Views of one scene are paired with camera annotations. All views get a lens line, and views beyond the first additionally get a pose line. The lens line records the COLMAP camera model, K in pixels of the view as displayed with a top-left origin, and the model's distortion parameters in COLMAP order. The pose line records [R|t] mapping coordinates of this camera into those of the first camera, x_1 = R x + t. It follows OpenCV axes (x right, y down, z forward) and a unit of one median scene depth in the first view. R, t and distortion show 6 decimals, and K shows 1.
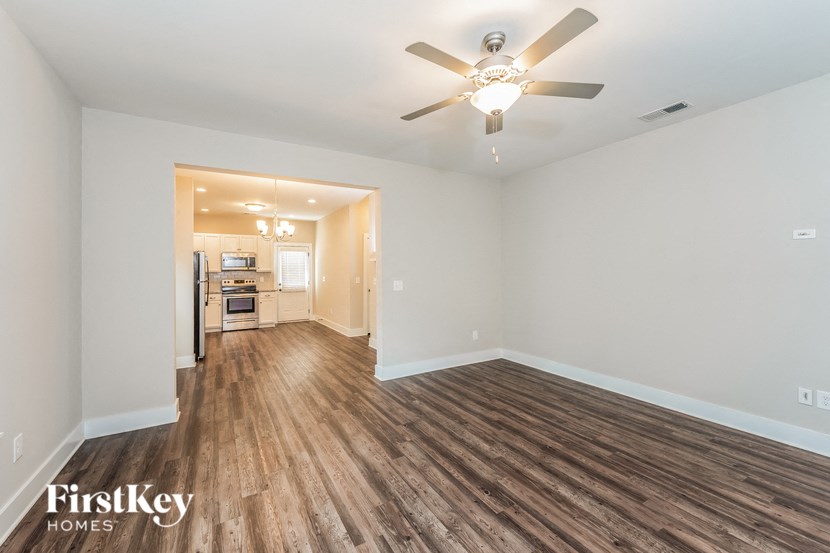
lens RADIAL K [[337.9, 0, 413.0], [0, 337.9, 273.5], [0, 0, 1]] dist [-0.002305, -0.000106]
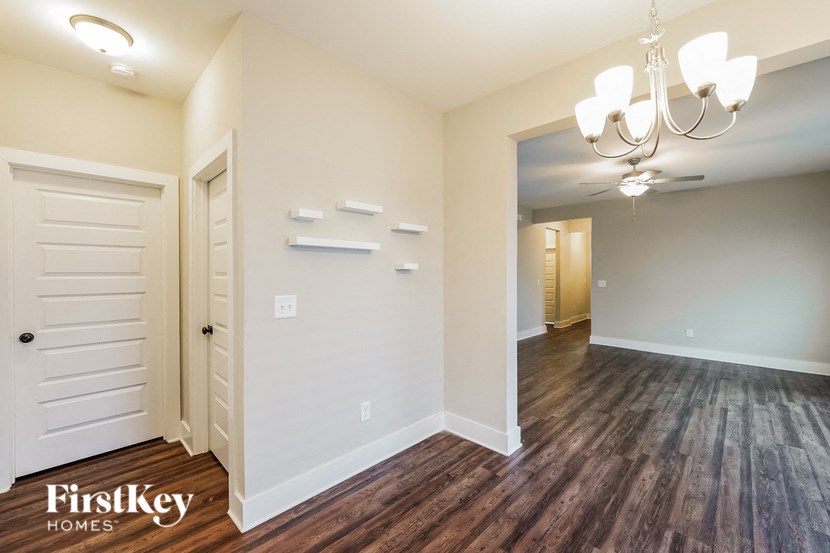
lens RADIAL K [[337.9, 0, 411.9], [0, 337.9, 274.6], [0, 0, 1]] dist [-0.002305, -0.000106]
pose [[-0.267006, 0.000802, 0.963695, -1.073640], [0.006493, 0.999978, 0.000967, -0.024156], [-0.963673, 0.006516, -0.267005, 2.219247]]
